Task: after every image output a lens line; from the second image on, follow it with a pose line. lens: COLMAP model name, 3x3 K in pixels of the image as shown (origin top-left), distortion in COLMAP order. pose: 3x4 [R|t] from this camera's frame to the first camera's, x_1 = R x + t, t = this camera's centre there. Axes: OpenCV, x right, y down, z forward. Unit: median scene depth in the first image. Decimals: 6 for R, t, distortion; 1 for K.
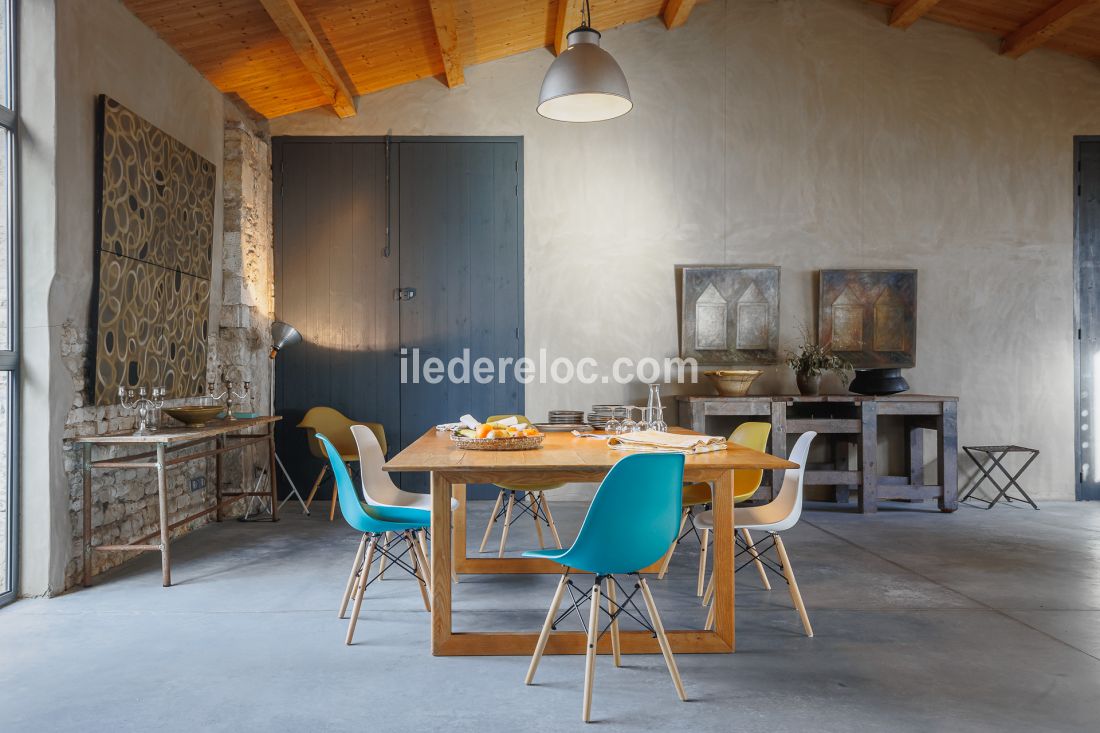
lens RADIAL K [[872.5, 0, 515.2], [0, 872.5, 360.8], [0, 0, 1]] dist [0.002026, 0.006184]
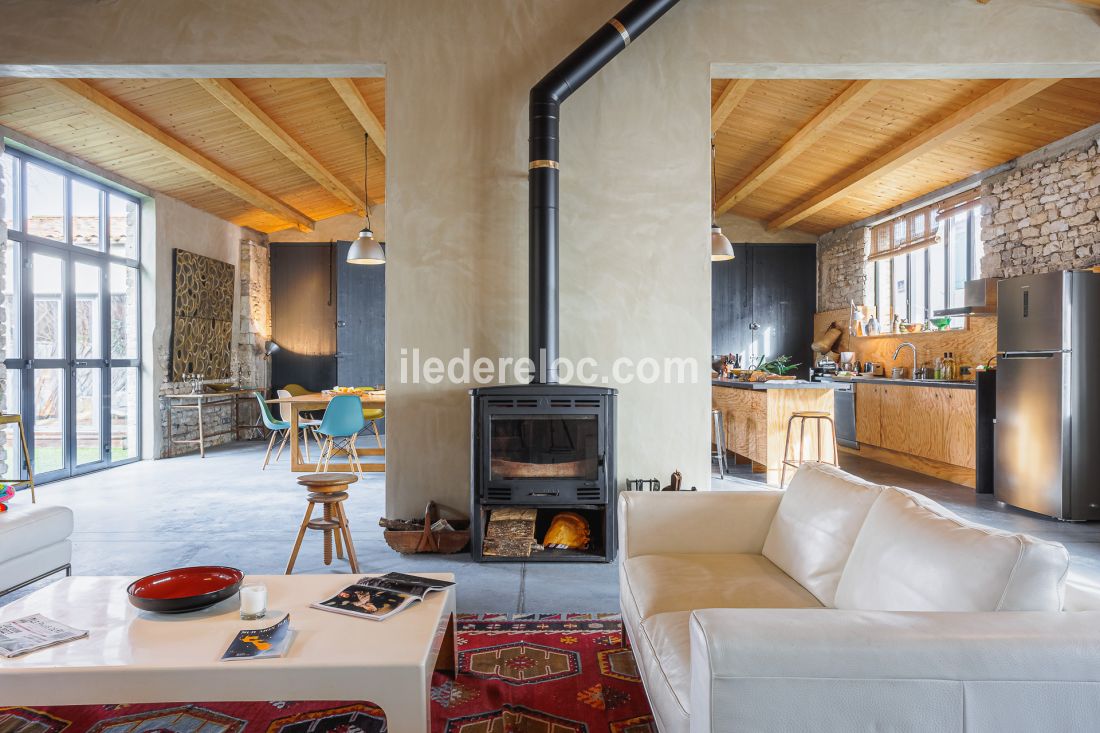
lens RADIAL K [[718.3, 0, 545.1], [0, 718.3, 359.3], [0, 0, 1]] dist [-0.061587, 0.072659]
pose [[0.999967, 0.000771, 0.008065, 0.323604], [-0.000836, 0.999967, 0.008117, -0.016135], [-0.008059, -0.008124, 0.999935, -0.587410]]
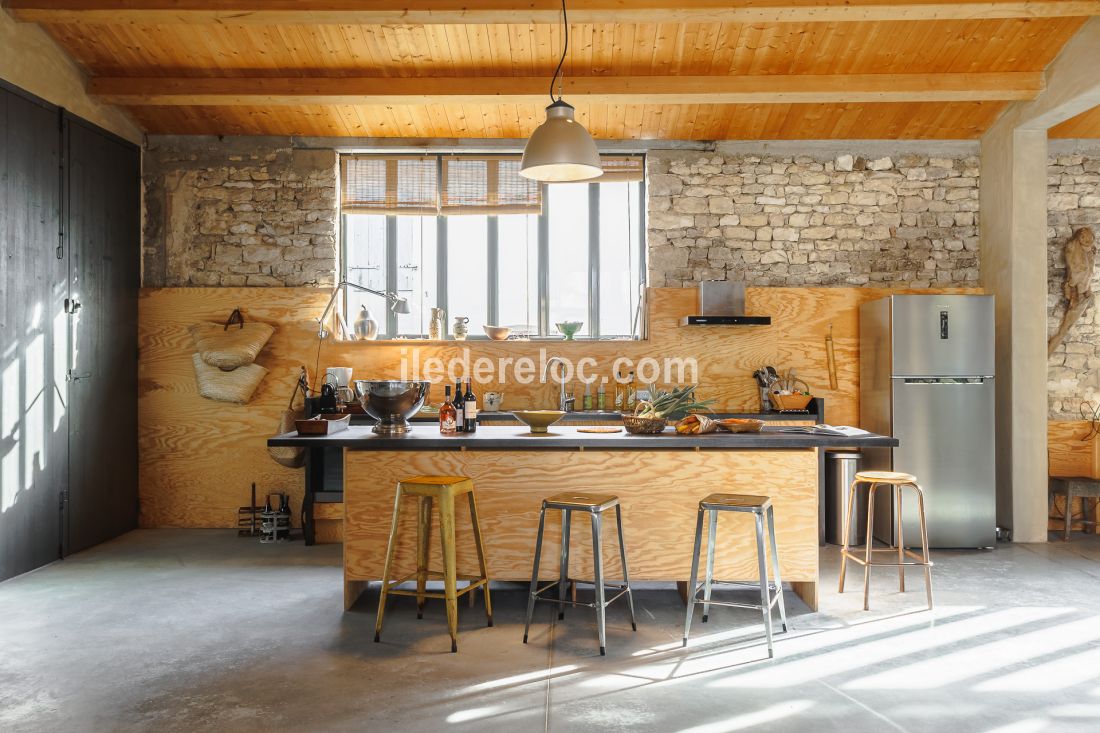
lens RADIAL K [[910.2, 0, 550.0], [0, 910.2, 366.5], [0, 0, 1]] dist [-0.001395, 0.003616]
pose [[0.031530, -0.010996, 0.999442, -0.075603], [-0.011278, 0.999872, 0.011356, -0.034497], [-0.999439, -0.011630, 0.031402, 0.537801]]
